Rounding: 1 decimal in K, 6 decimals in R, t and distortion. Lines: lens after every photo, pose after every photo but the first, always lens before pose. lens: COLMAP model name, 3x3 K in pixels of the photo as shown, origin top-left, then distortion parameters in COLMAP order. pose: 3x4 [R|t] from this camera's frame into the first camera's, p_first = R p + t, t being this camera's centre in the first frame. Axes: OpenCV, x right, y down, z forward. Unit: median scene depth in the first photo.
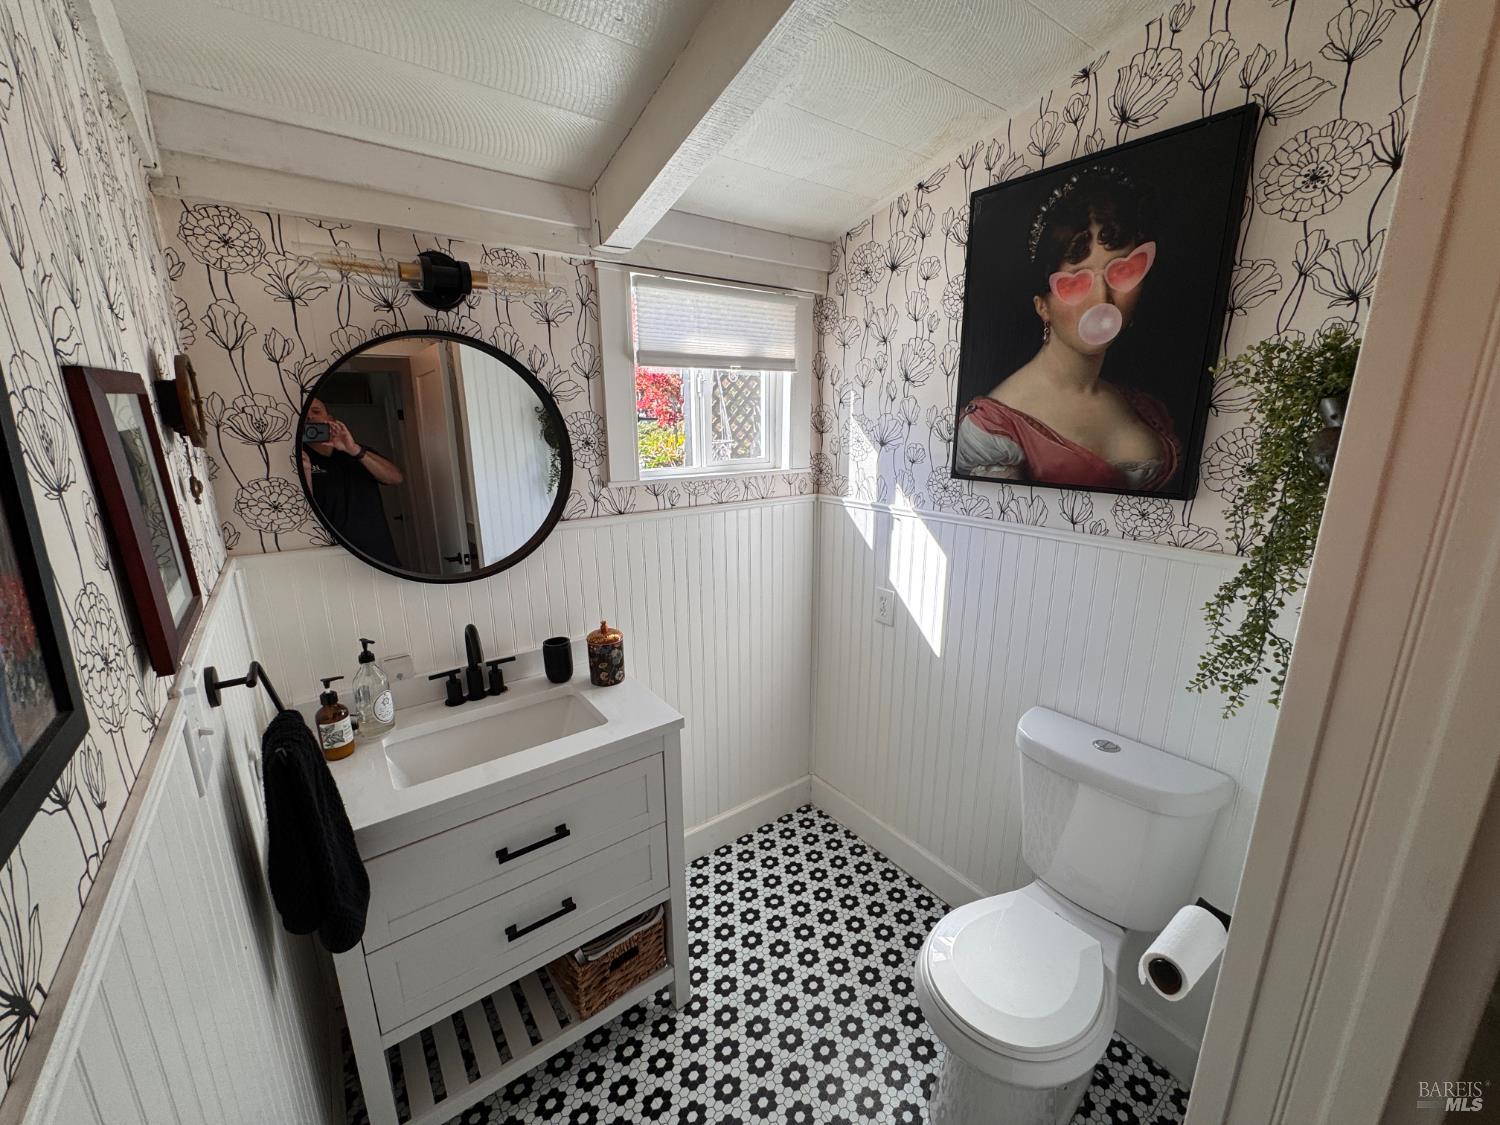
lens RADIAL K [[598.3, 0, 748.9], [0, 598.3, 562.5], [0, 0, 1]] dist [-0.003605, 0.000486]
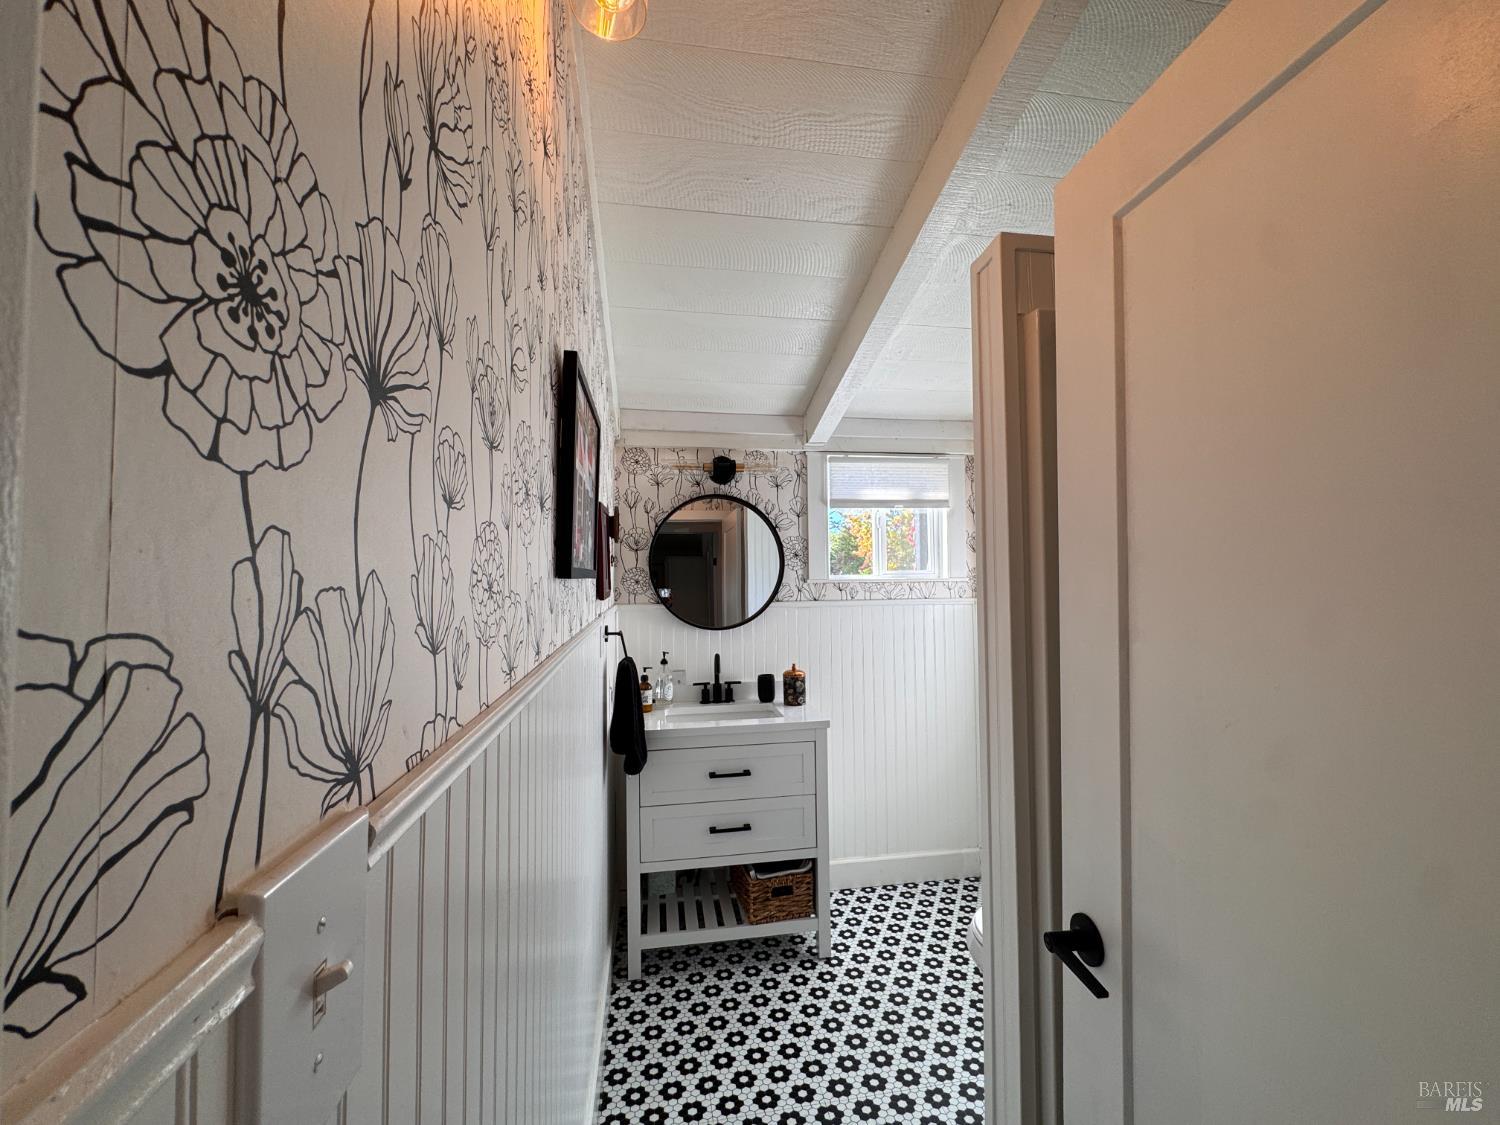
lens RADIAL K [[598.3, 0, 749.5], [0, 598.3, 567.4], [0, 0, 1]] dist [-0.003605, 0.000486]
pose [[0.886211, -0.018136, -0.462927, 0.404736], [-0.104525, 0.965642, -0.237930, 0.254901], [0.451337, 0.259244, 0.853867, -0.477130]]
